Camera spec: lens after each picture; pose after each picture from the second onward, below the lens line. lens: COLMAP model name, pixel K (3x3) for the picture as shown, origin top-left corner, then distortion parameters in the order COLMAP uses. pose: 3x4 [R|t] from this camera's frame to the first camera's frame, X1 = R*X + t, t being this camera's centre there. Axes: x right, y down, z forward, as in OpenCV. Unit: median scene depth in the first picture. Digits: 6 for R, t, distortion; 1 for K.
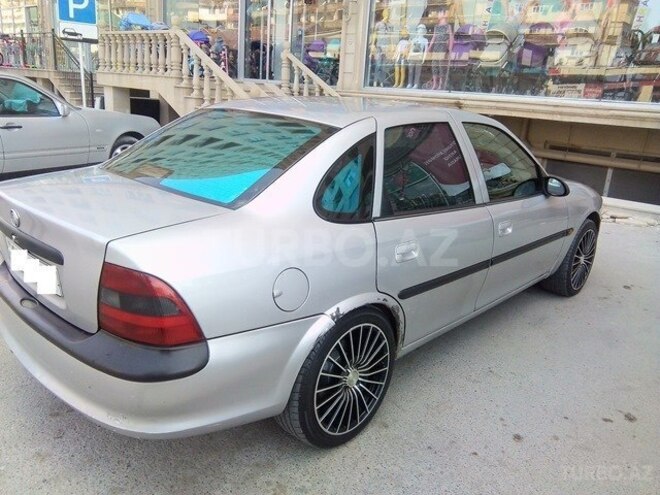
lens RADIAL K [[529.1, 0, 340.2], [0, 529.1, 243.2], [0, 0, 1]] dist [-0.000812, -0.006888]
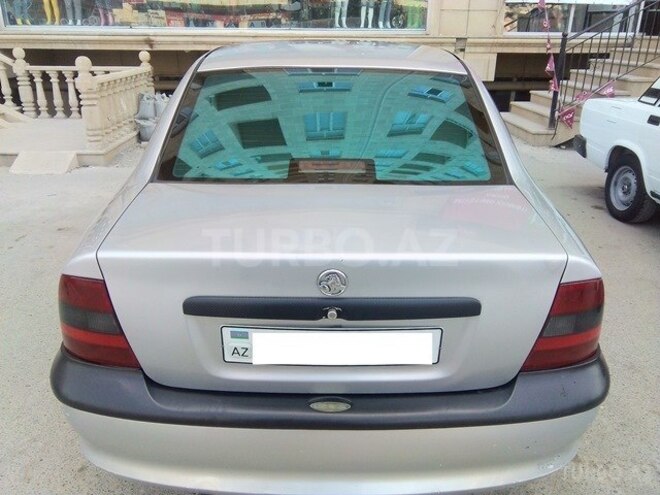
lens RADIAL K [[529.1, 0, 327.1], [0, 529.1, 248.0], [0, 0, 1]] dist [-0.000812, -0.006888]
pose [[0.726075, -0.306330, 0.615611, -0.202618], [0.224347, 0.951827, 0.209029, -0.044863], [-0.649987, -0.013661, 0.759822, 0.109282]]
